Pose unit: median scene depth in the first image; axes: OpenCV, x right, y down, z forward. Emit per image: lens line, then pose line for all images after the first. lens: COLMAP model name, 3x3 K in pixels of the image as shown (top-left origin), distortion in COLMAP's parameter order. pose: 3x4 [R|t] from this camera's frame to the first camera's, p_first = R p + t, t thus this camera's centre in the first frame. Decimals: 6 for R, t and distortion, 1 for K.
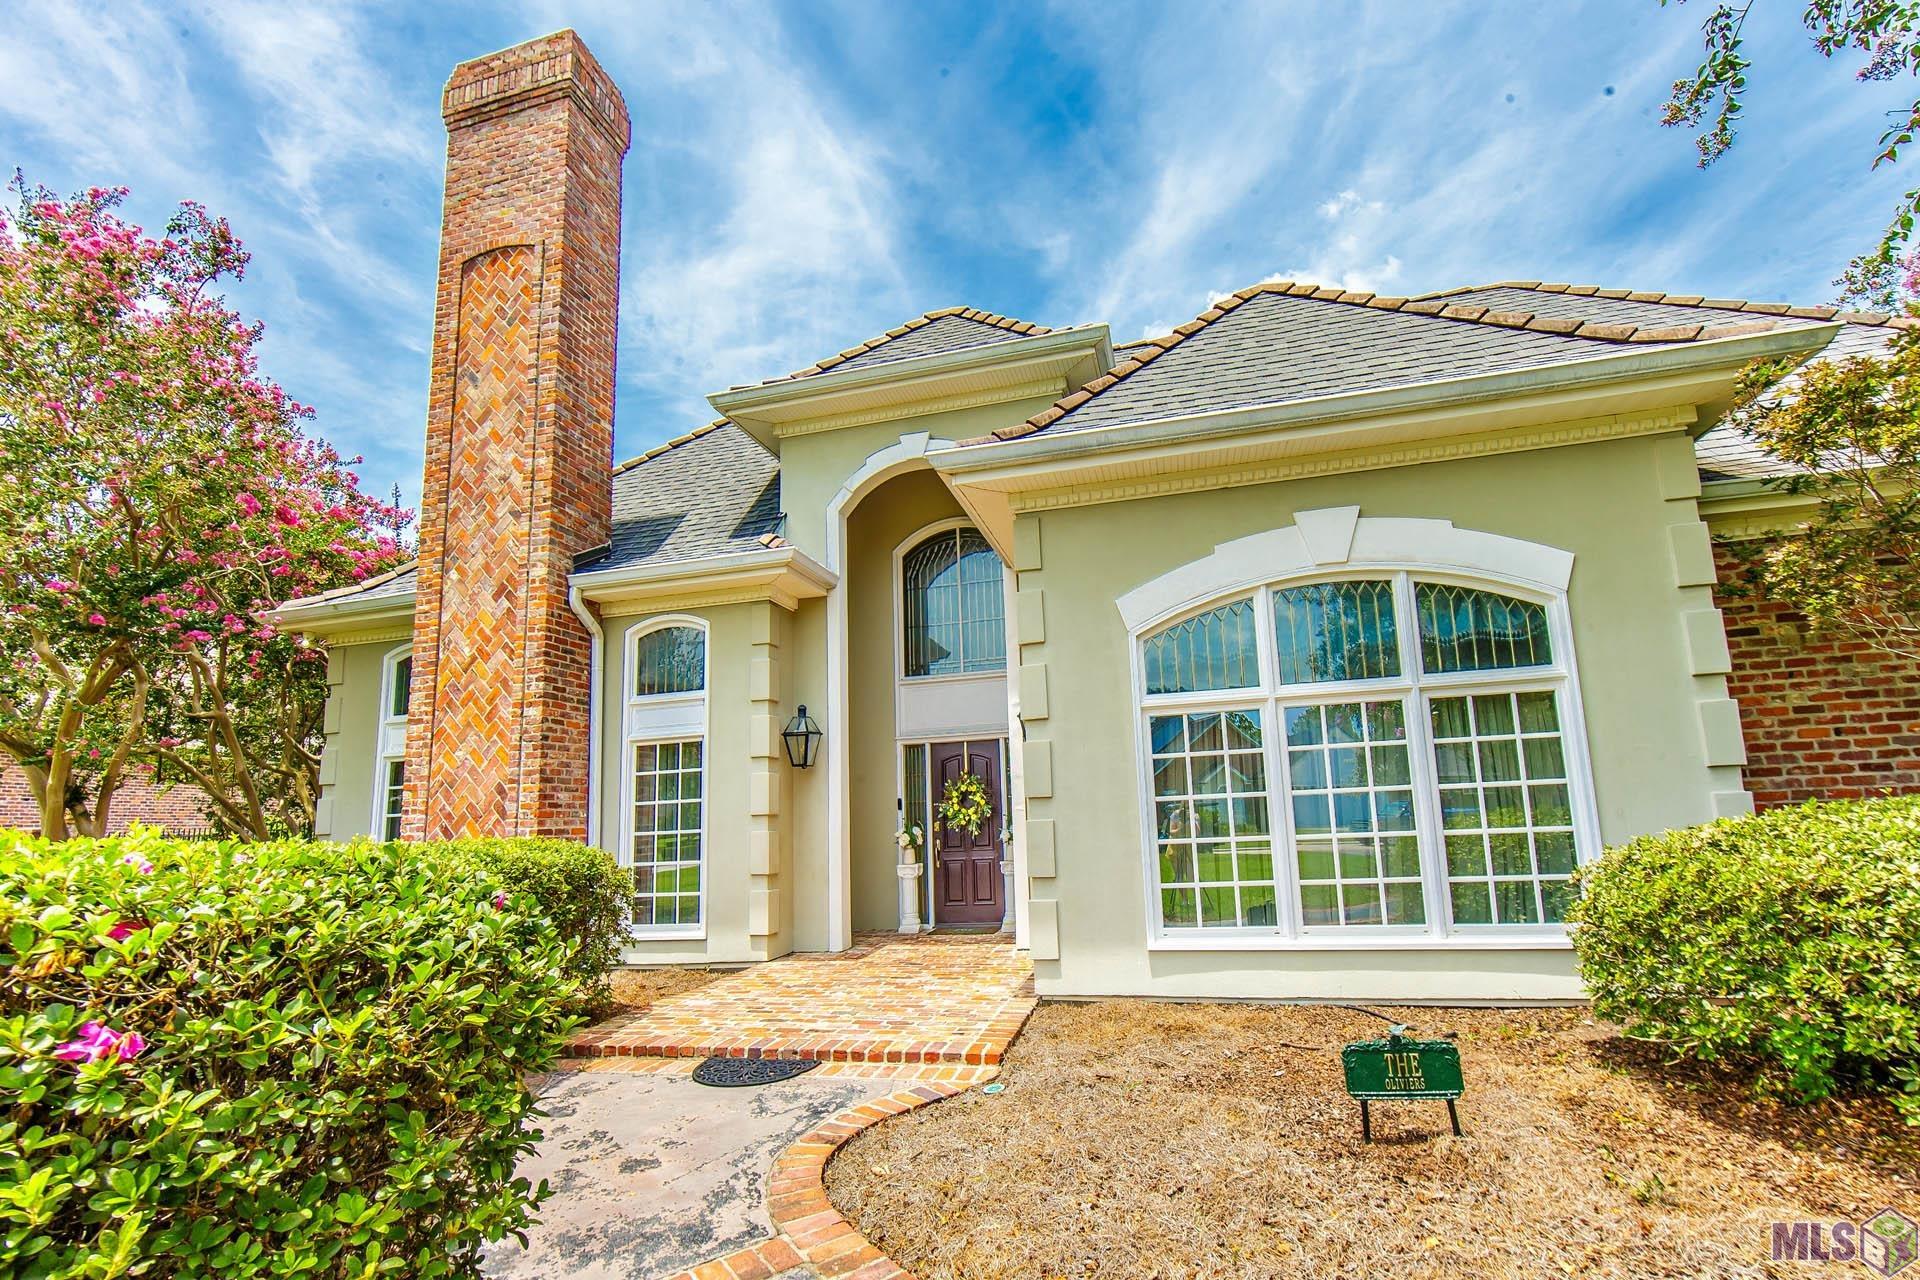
lens RADIAL K [[778.3, 0, 1006.3], [0, 778.3, 646.3], [0, 0, 1]] dist [0.000871, -0.000004]
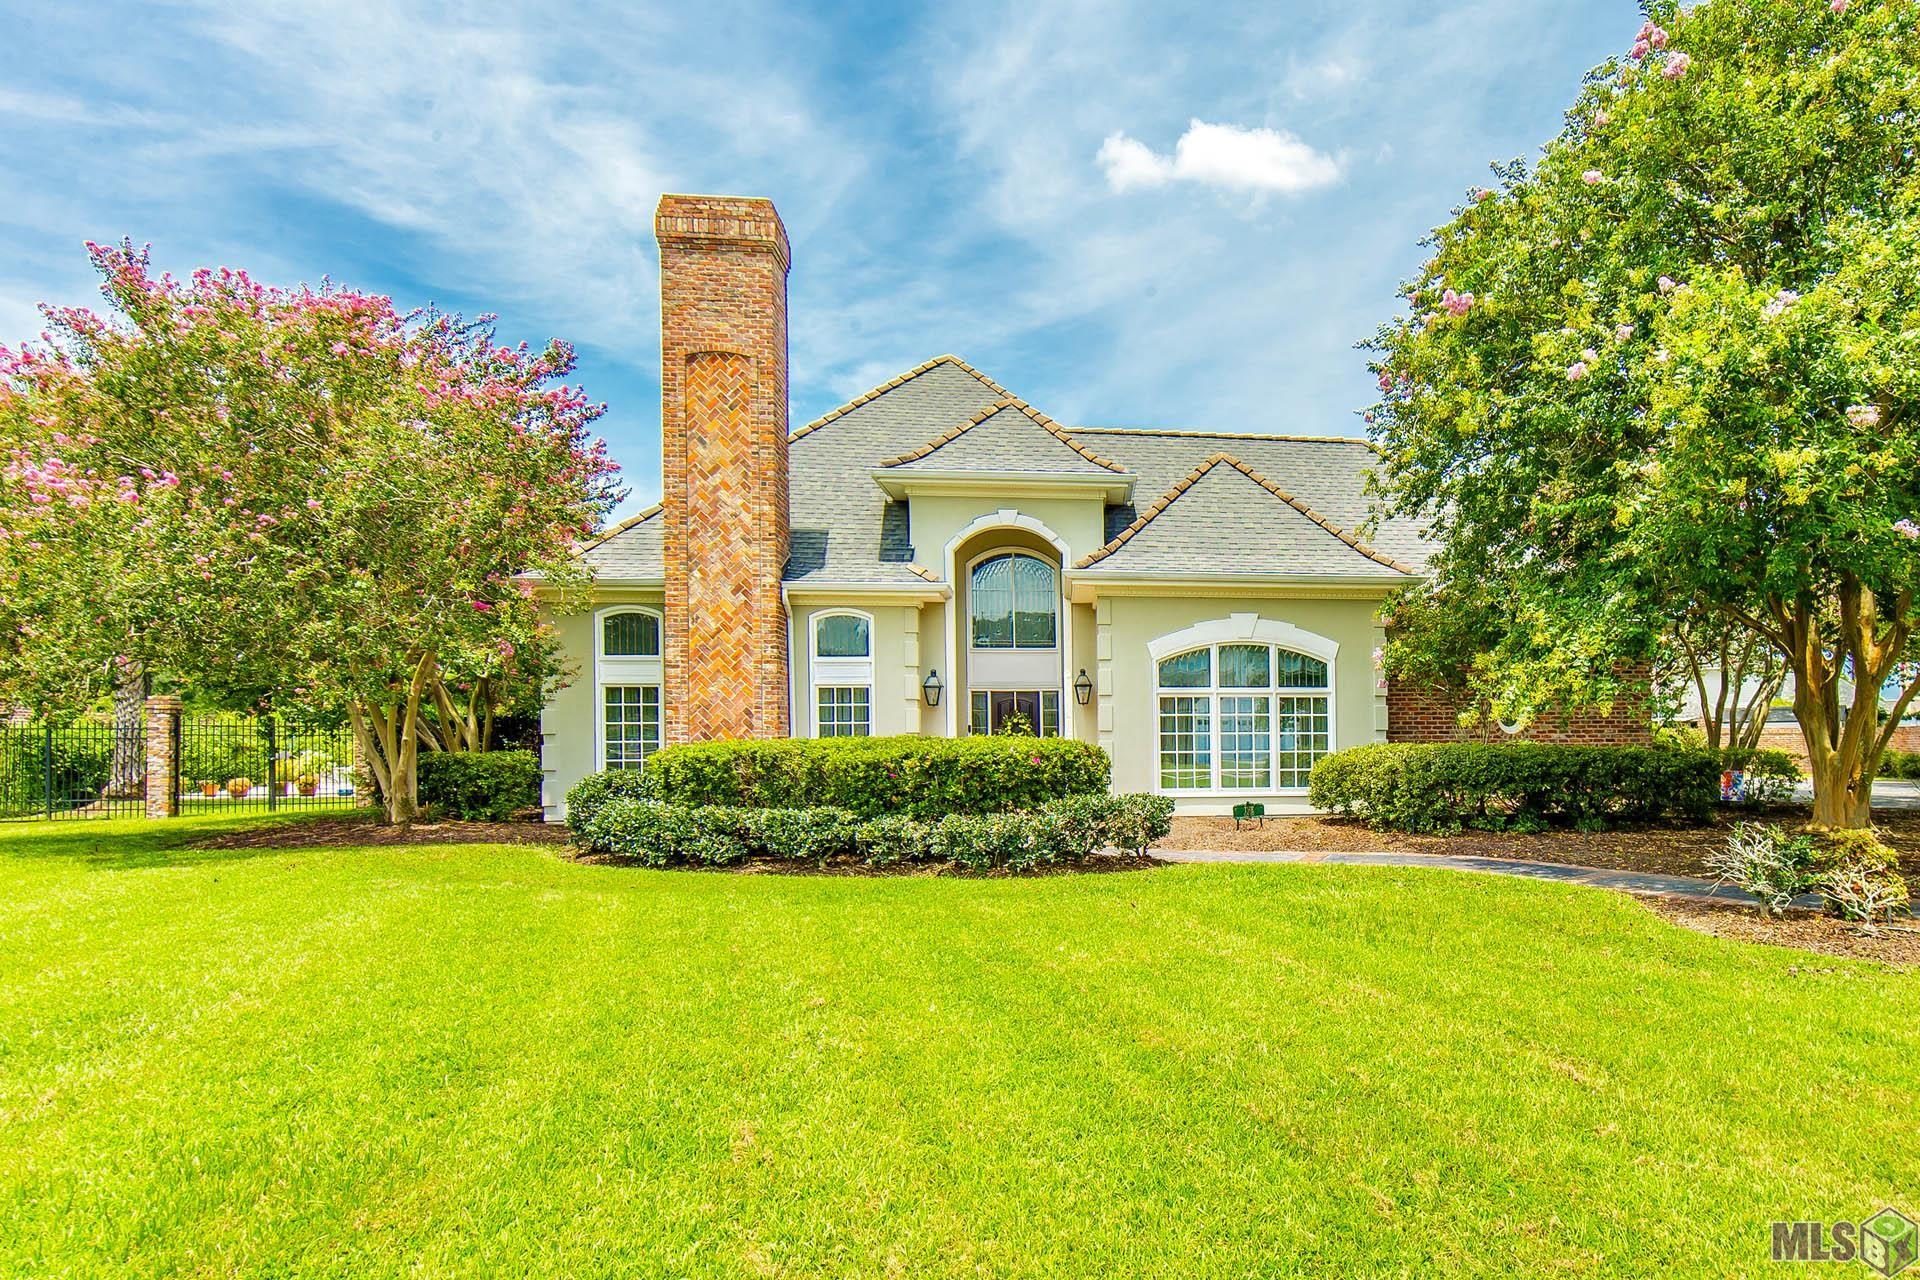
lens RADIAL K [[778.3, 0, 959.0], [0, 778.3, 644.9], [0, 0, 1]] dist [0.000871, -0.000004]
pose [[0.998556, 0.041020, 0.034697, -0.253513], [-0.044059, 0.994793, 0.091899, -0.127106], [-0.030746, -0.093295, 0.995164, -0.634569]]
